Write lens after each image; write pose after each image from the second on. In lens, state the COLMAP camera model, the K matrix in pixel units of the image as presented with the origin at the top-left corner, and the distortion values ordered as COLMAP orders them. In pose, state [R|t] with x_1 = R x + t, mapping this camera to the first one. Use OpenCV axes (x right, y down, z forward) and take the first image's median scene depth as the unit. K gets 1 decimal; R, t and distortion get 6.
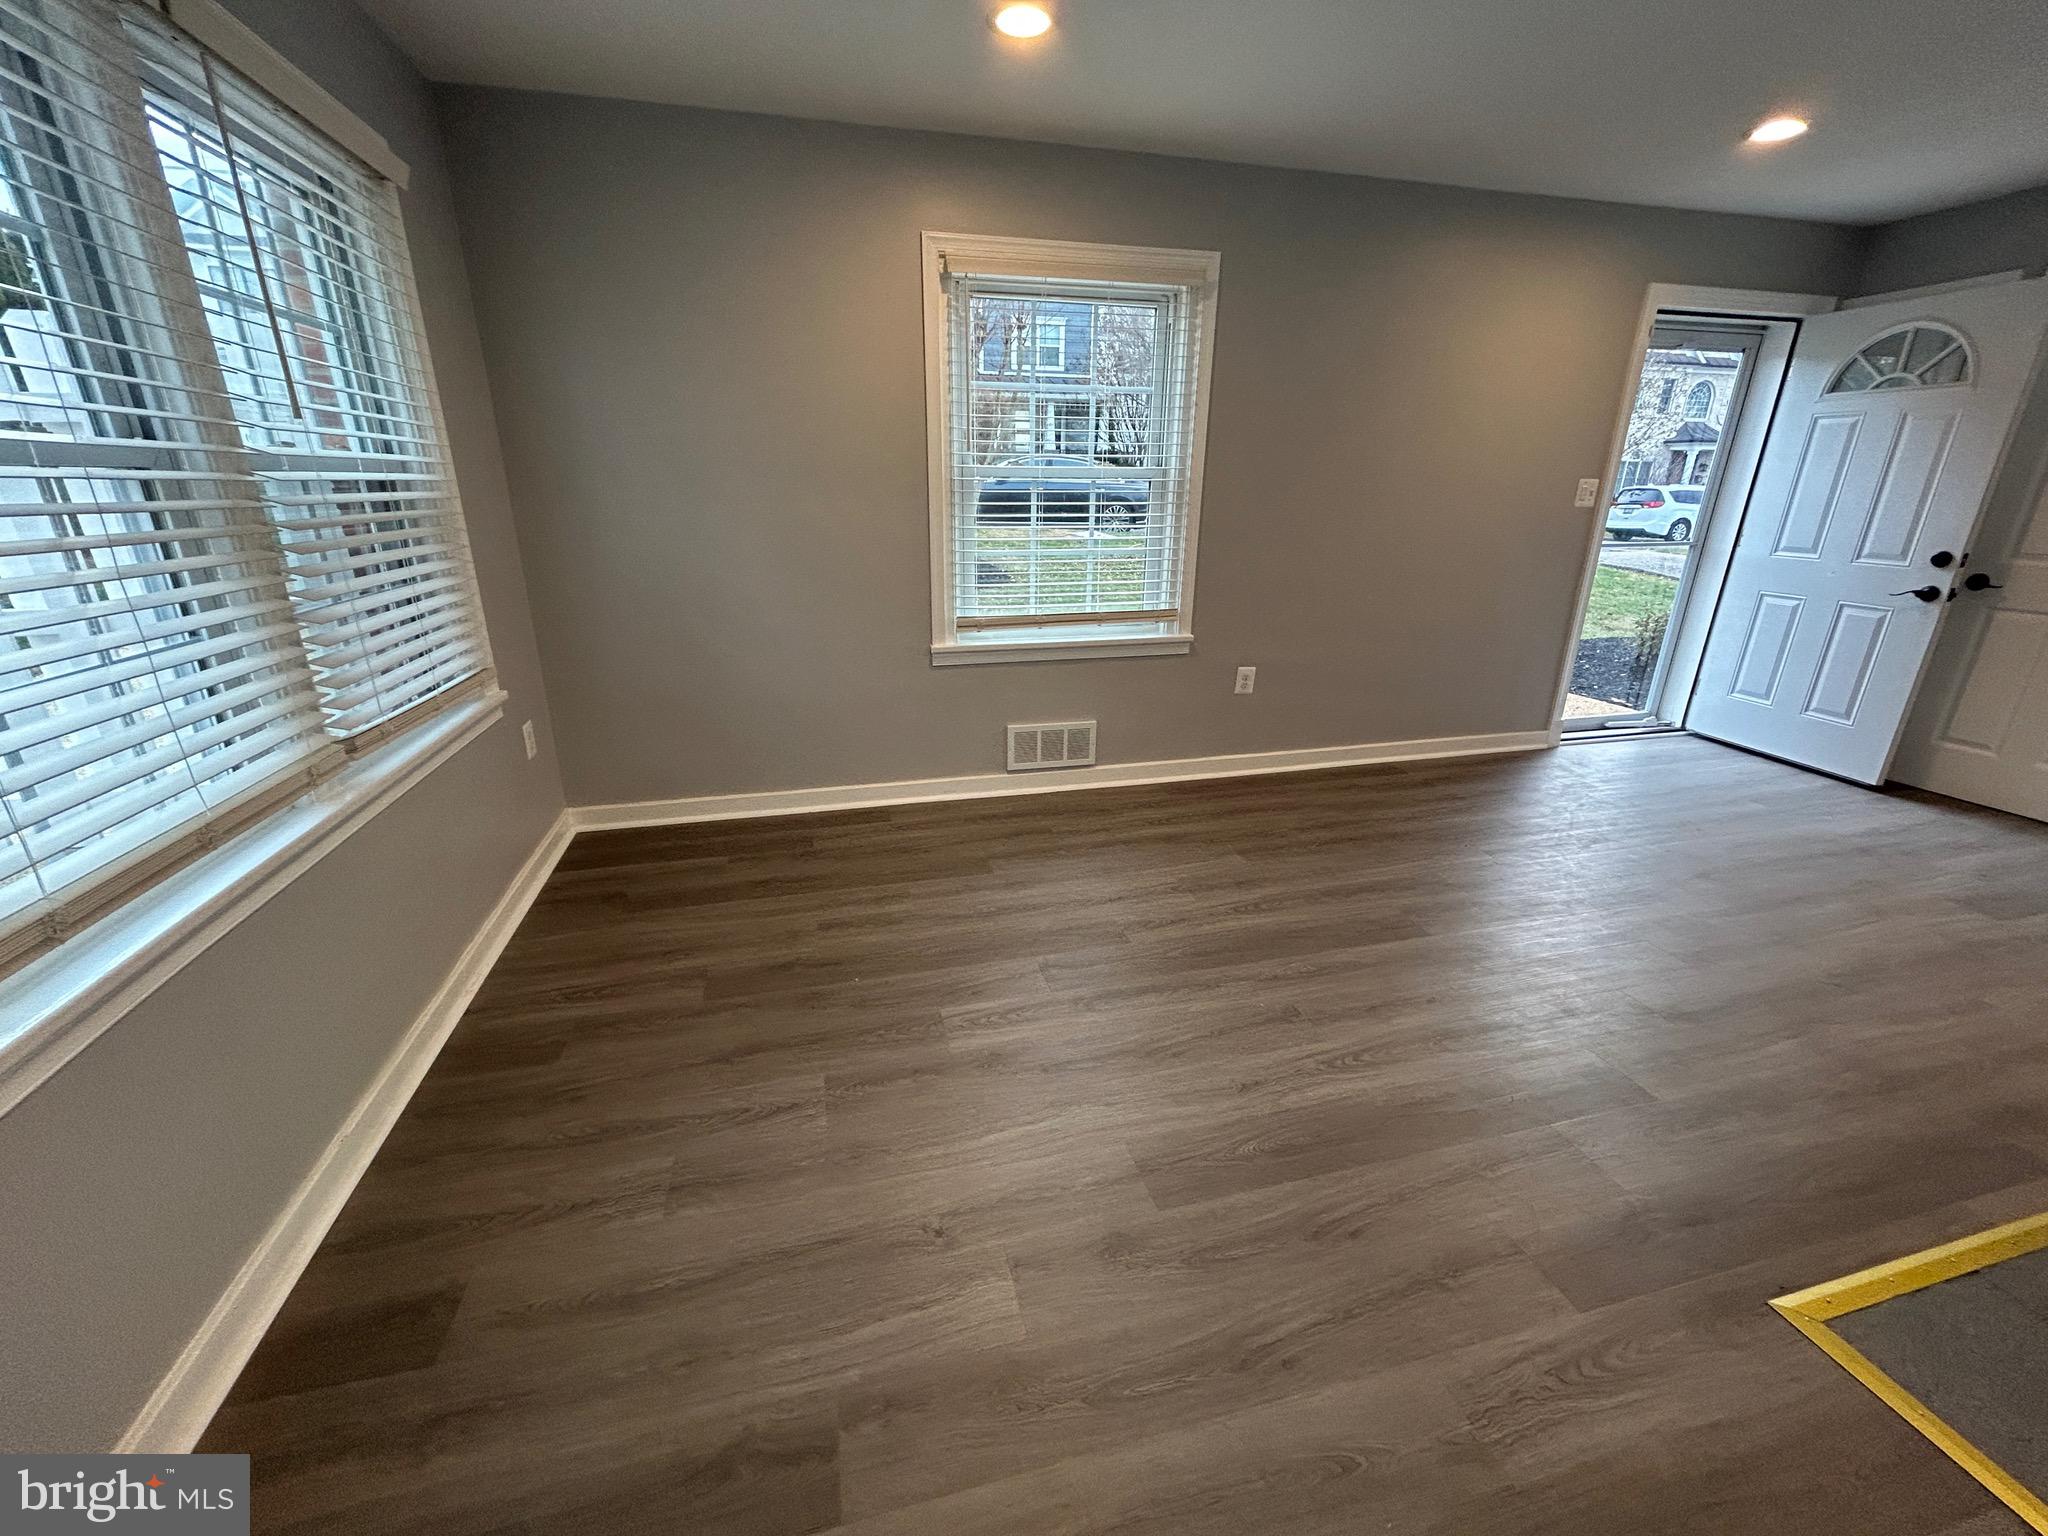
lens RADIAL K [[820.6, 0, 1022.2], [0, 820.6, 770.7], [0, 0, 1]] dist [-0.000086, -0.000245]
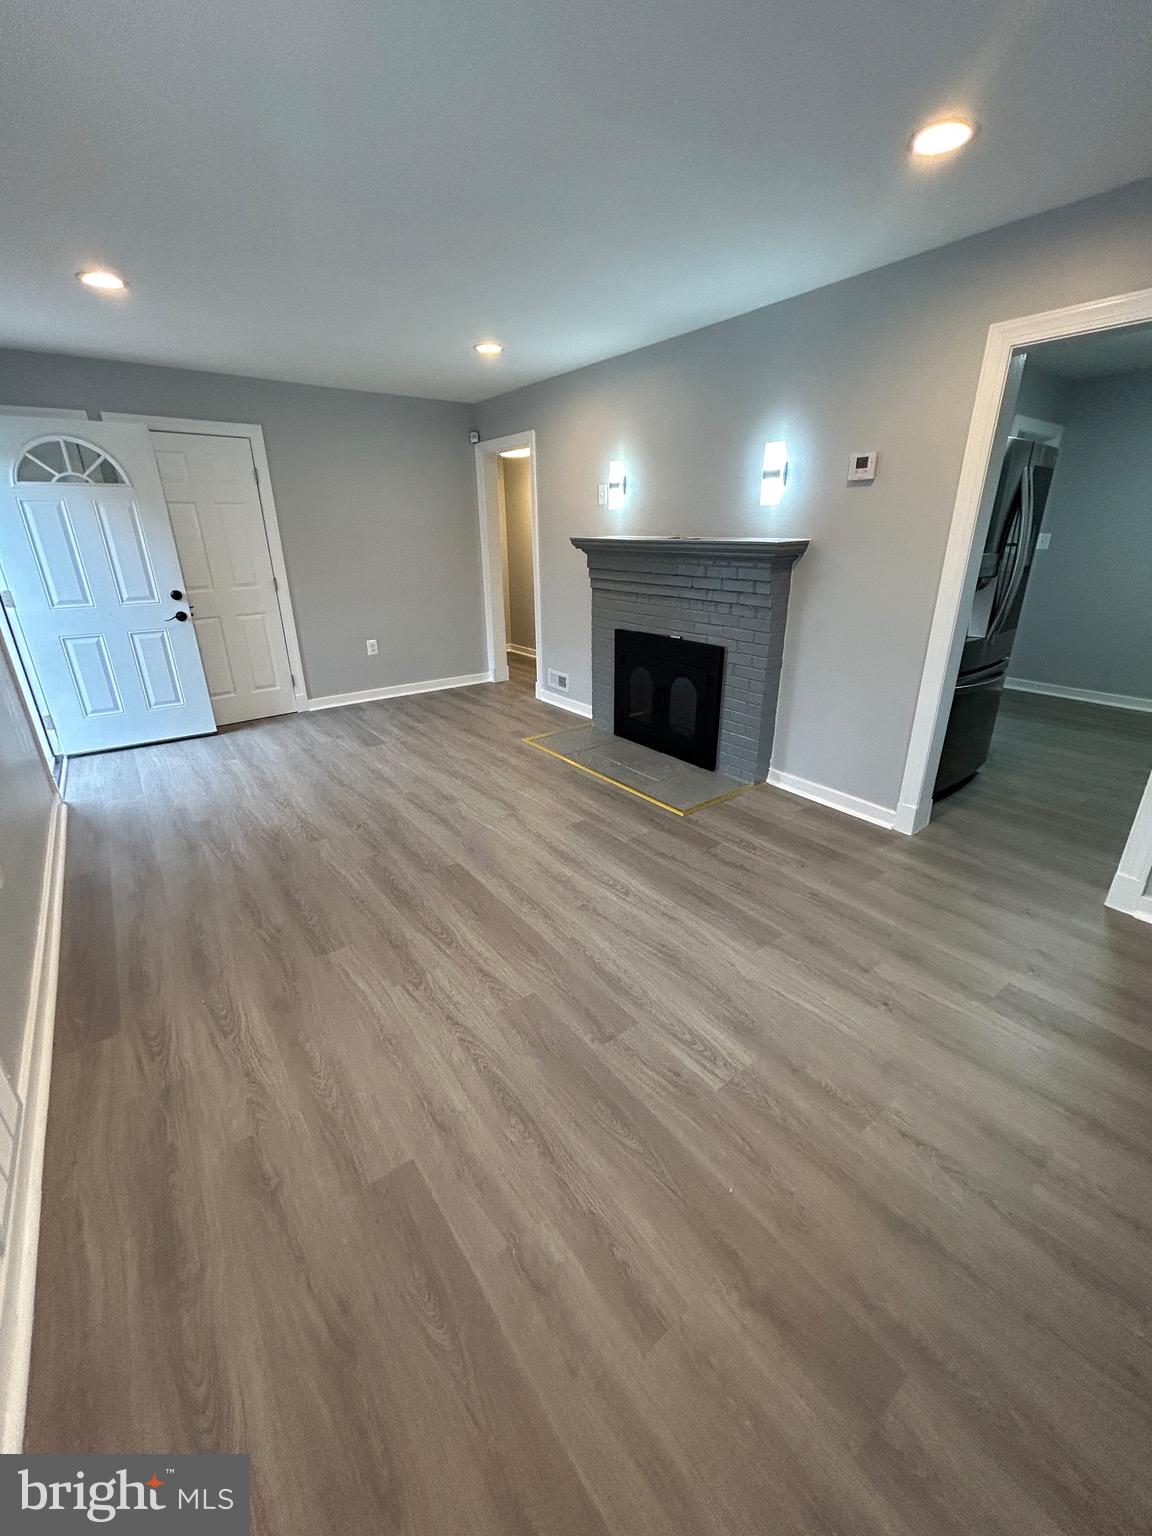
lens RADIAL K [[615.4, 0, 575.5], [0, 615.4, 764.0], [0, 0, 1]] dist [-0.000086, -0.000245]
pose [[-0.381621, -0.332199, 0.862560, -0.386688], [0.316844, 0.829631, 0.459698, -0.314772], [-0.868318, 0.448727, -0.211350, 0.781423]]
